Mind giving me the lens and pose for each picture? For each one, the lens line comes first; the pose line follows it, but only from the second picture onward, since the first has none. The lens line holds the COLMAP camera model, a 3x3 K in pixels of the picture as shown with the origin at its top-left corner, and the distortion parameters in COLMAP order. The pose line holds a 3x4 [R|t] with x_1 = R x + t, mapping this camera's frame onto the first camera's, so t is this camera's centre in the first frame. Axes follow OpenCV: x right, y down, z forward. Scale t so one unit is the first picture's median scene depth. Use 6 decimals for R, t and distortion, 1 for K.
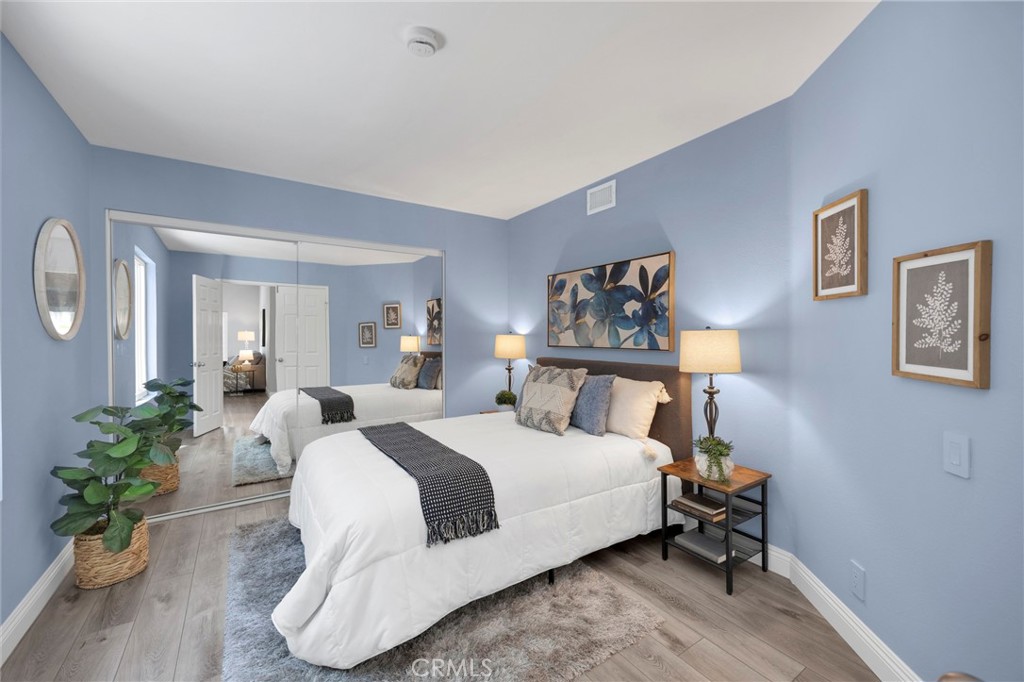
lens RADIAL K [[385.8, 0, 494.6], [0, 385.8, 333.6], [0, 0, 1]] dist [-0.005472, -0.000143]
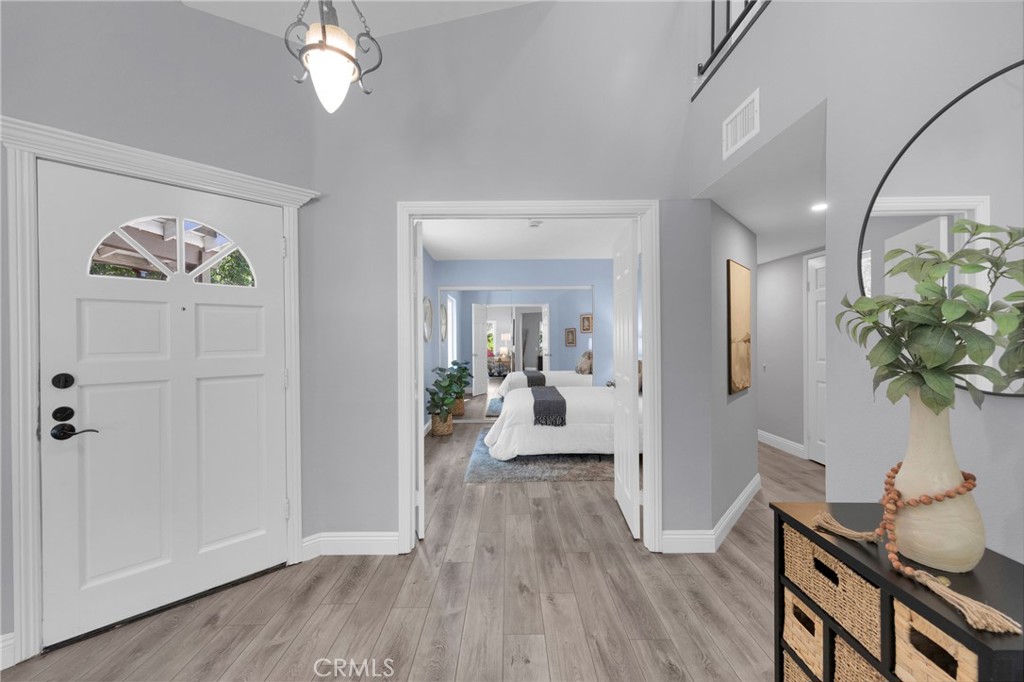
lens RADIAL K [[385.8, 0, 510.9], [0, 385.8, 335.7], [0, 0, 1]] dist [-0.005472, -0.000143]
pose [[0.829497, -0.004763, -0.558490, 0.861782], [0.008443, 0.999956, 0.004011, -0.032862], [0.558447, -0.008043, 0.829501, -0.912736]]
